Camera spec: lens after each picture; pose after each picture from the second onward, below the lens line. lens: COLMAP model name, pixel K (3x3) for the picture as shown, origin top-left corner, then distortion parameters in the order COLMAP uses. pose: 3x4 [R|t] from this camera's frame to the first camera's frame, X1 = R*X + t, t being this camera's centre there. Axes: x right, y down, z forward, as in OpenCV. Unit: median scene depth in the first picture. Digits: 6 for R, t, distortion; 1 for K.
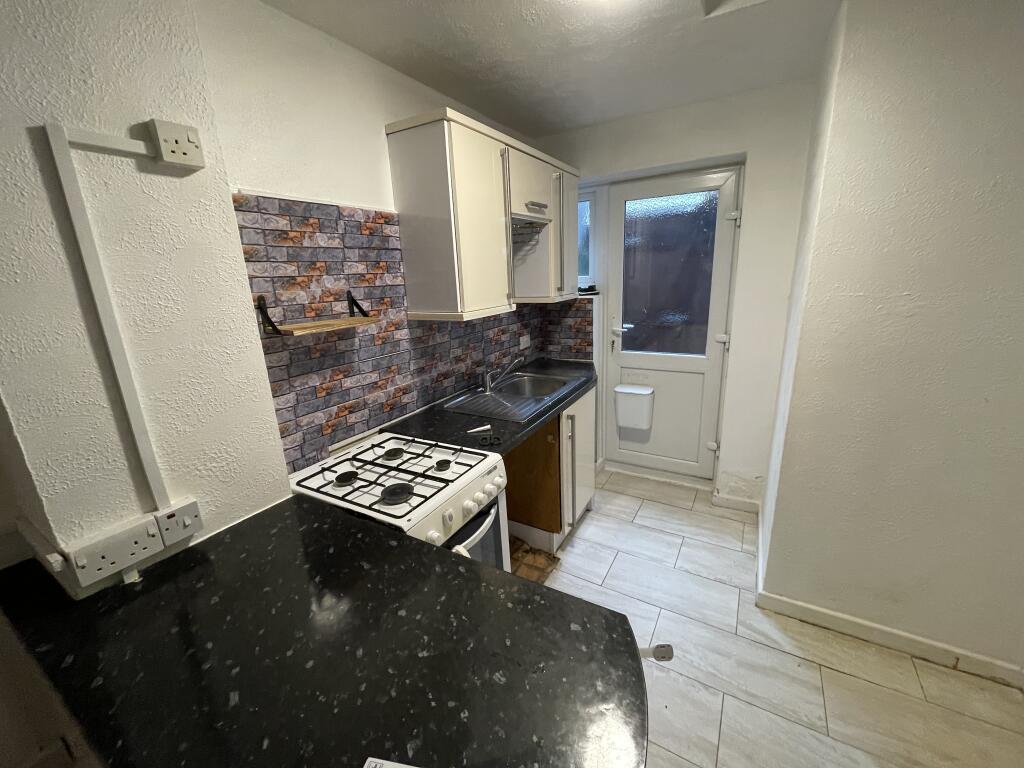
lens RADIAL K [[407.5, 0, 509.9], [0, 407.5, 385.8], [0, 0, 1]] dist [-0.007432, -0.000630]
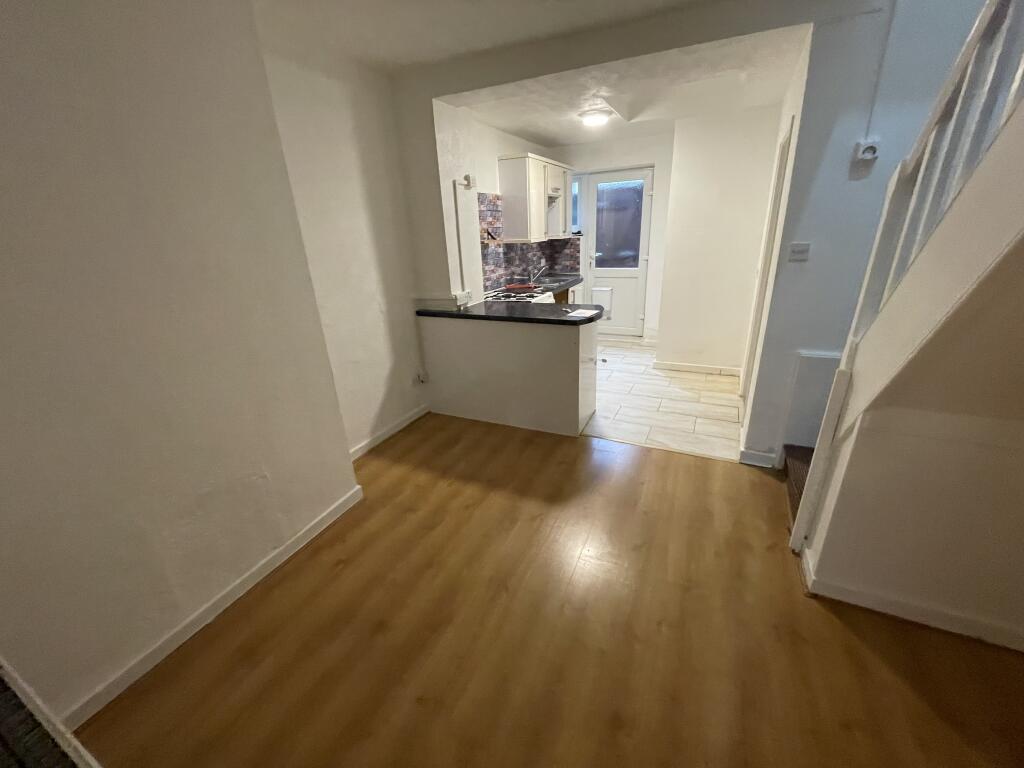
lens RADIAL K [[407.5, 0, 509.4], [0, 407.5, 389.6], [0, 0, 1]] dist [-0.007432, -0.000630]
pose [[0.997179, -0.028302, 0.069521, -0.310349], [0.021139, 0.994591, 0.101692, 0.325156], [-0.072023, -0.099936, 0.992384, -1.034683]]
